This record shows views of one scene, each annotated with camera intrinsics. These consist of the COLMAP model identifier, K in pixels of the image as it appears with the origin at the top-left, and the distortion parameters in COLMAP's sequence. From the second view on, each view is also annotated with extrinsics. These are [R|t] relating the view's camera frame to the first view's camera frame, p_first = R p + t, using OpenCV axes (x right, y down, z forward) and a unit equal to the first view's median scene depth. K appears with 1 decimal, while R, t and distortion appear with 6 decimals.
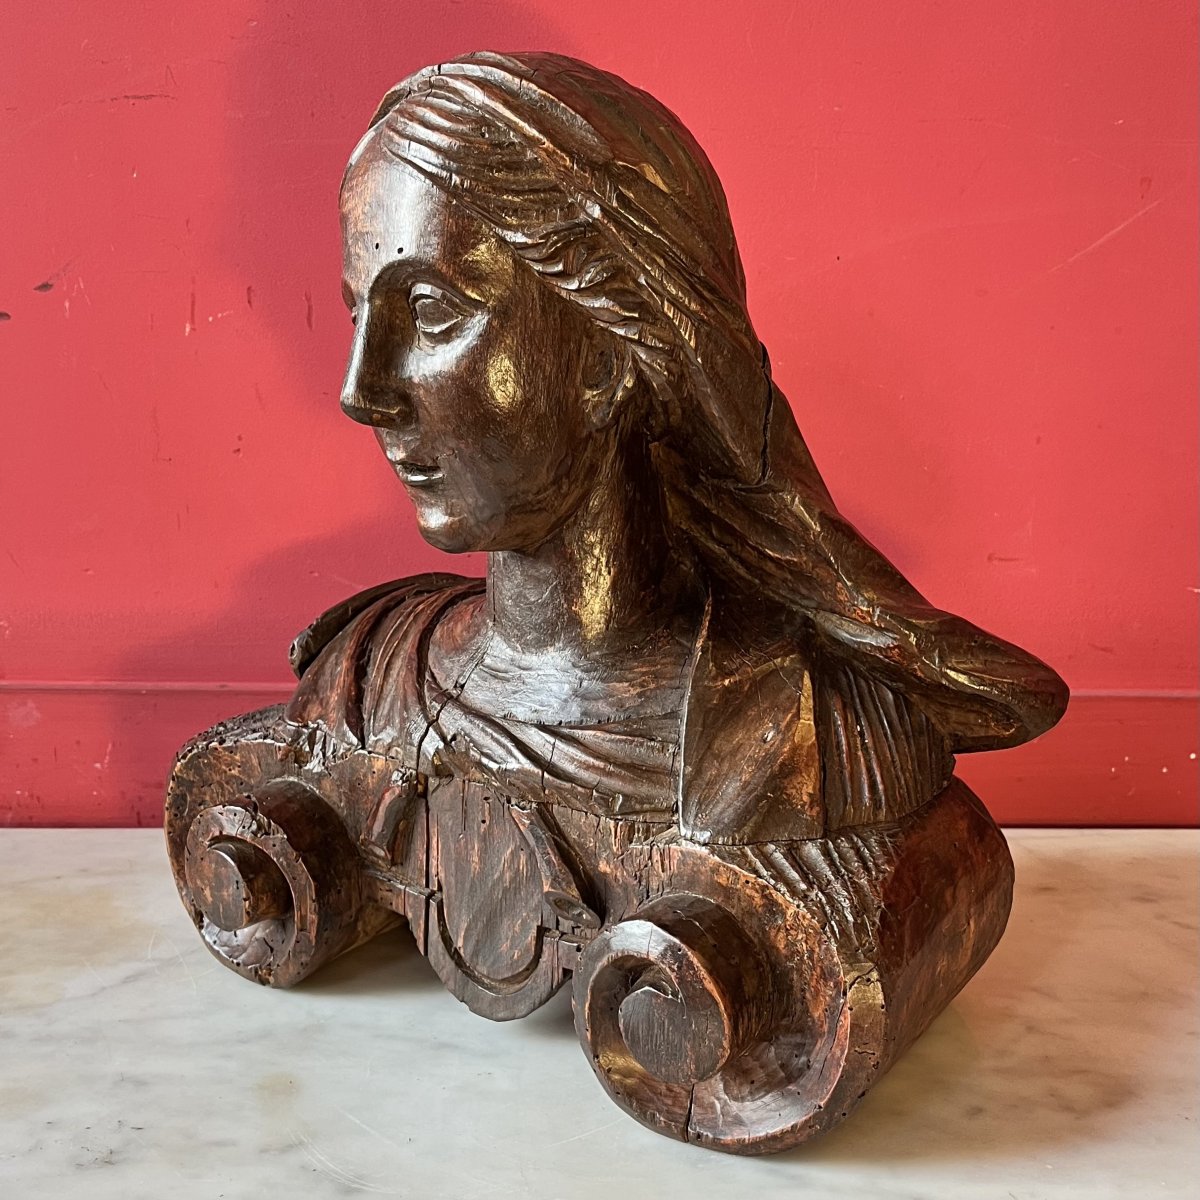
lens RADIAL K [[1461.6, 0, 603.7], [0, 1461.6, 635.2], [0, 0, 1]] dist [0.092427, -0.043800]
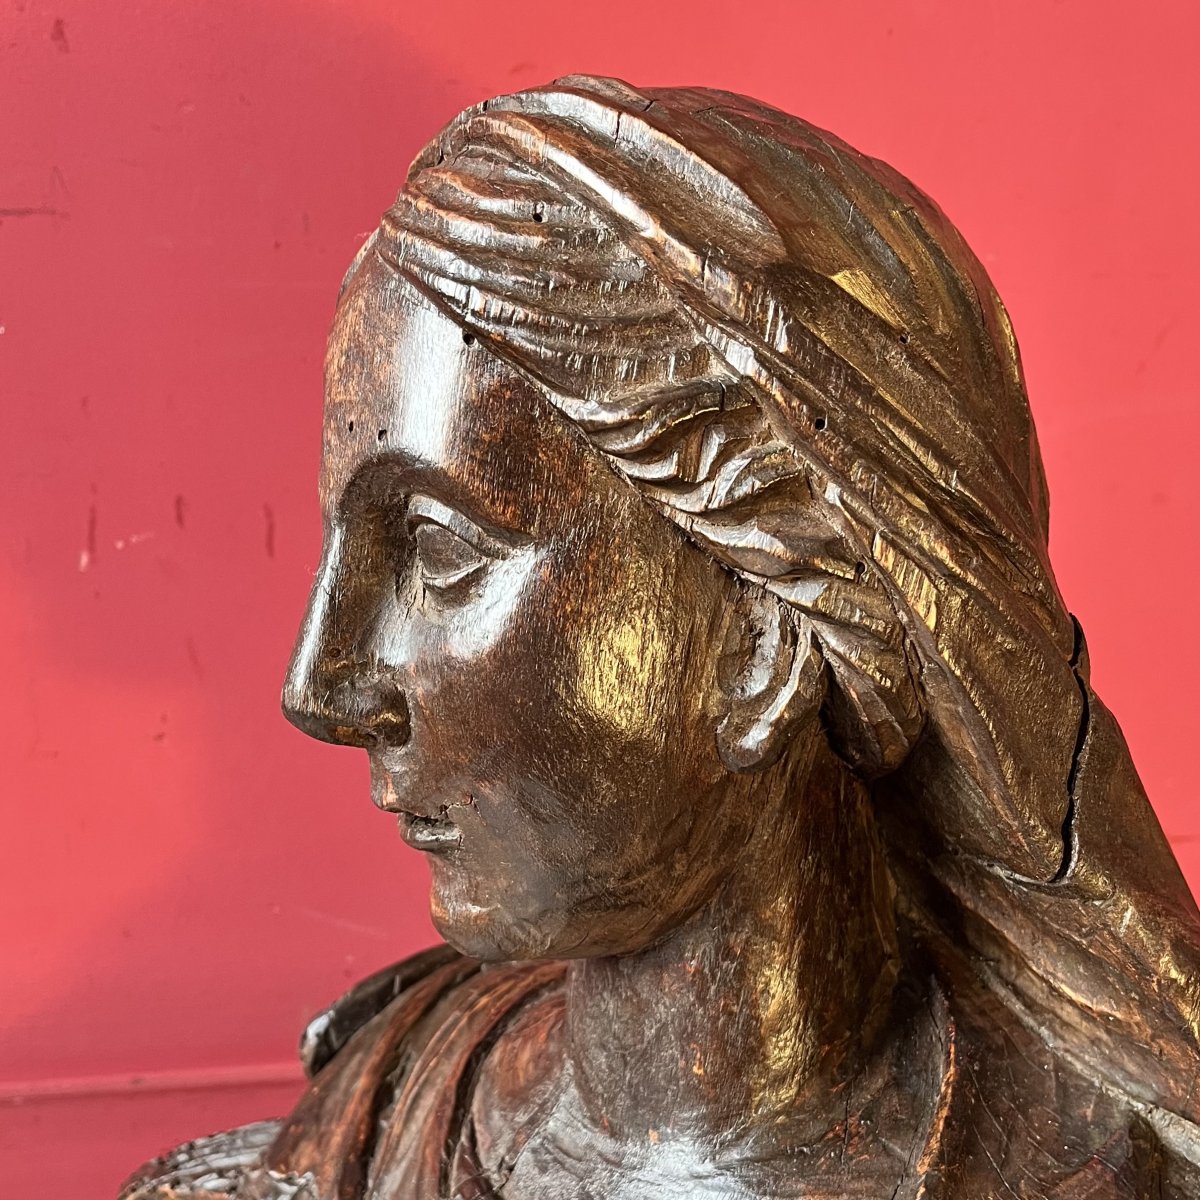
lens RADIAL K [[1475.2, 0, 599.1], [0, 1475.2, 784.3], [0, 0, 1]] dist [0.165402, -0.471326]
pose [[0.978562, 0.059710, -0.197106, 0.051644], [-0.066610, 0.997370, -0.028556, -0.115845], [0.194882, 0.041073, 0.979966, 0.458434]]
